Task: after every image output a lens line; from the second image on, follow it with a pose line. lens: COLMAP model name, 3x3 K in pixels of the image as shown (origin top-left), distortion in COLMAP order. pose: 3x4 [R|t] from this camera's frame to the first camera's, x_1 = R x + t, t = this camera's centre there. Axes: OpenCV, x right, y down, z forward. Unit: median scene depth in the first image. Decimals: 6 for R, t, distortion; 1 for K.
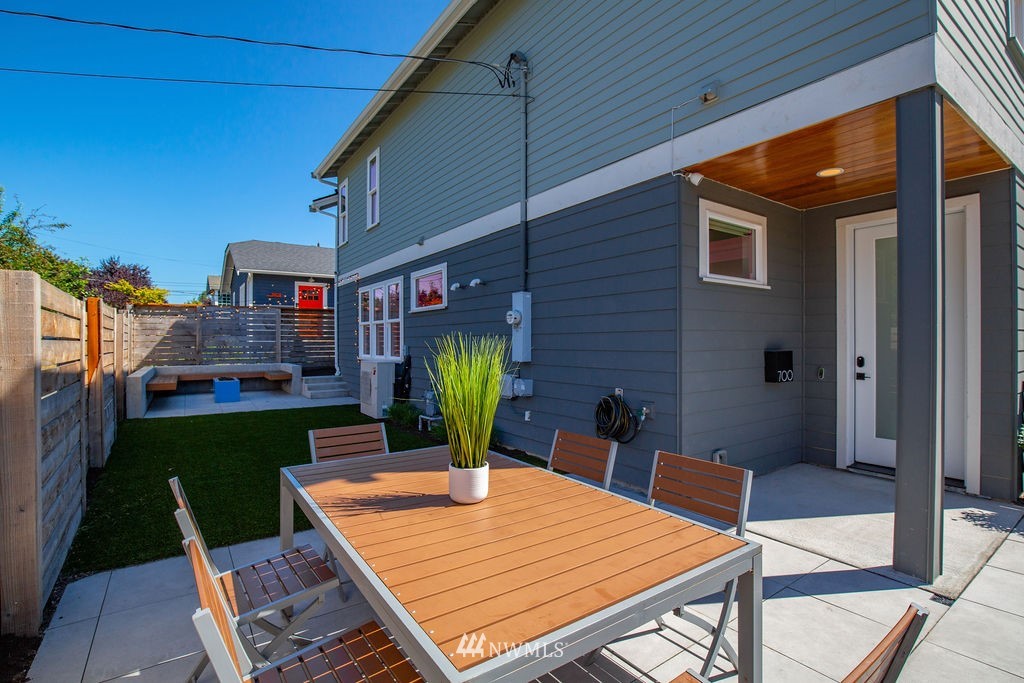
lens RADIAL K [[499.0, 0, 546.8], [0, 499.0, 339.1], [0, 0, 1]] dist [-0.023823, 0.000464]
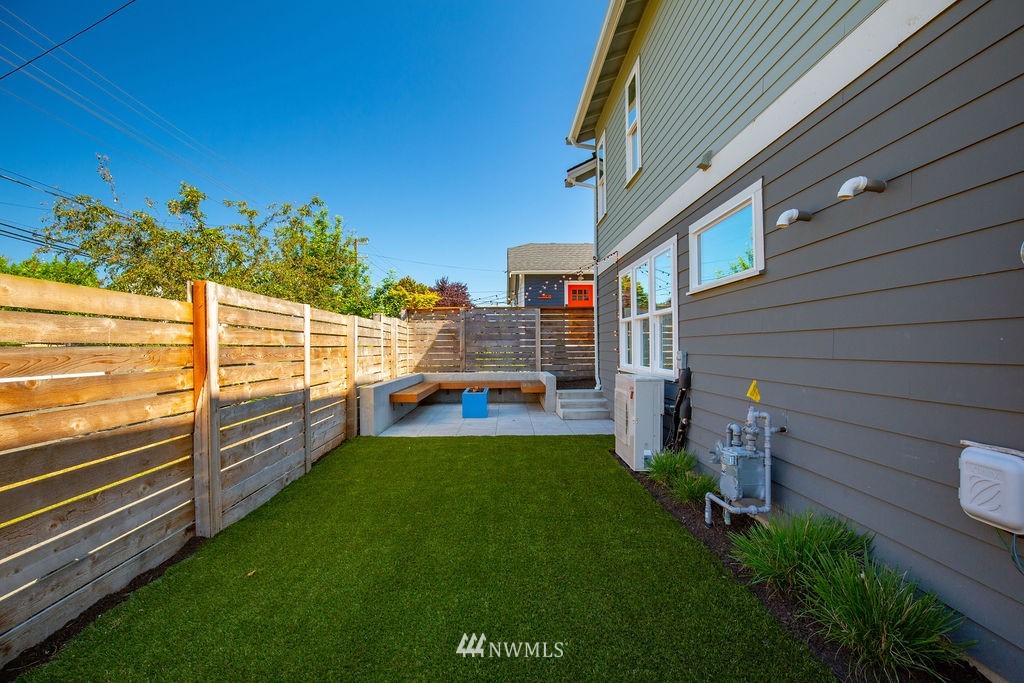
lens RADIAL K [[499.0, 0, 539.6], [0, 499.0, 340.8], [0, 0, 1]] dist [-0.023823, 0.000464]
pose [[0.841730, -0.010615, -0.539795, -0.077349], [0.007315, 0.999939, -0.008258, 0.002635], [0.539849, 0.003002, 0.841756, 0.300379]]
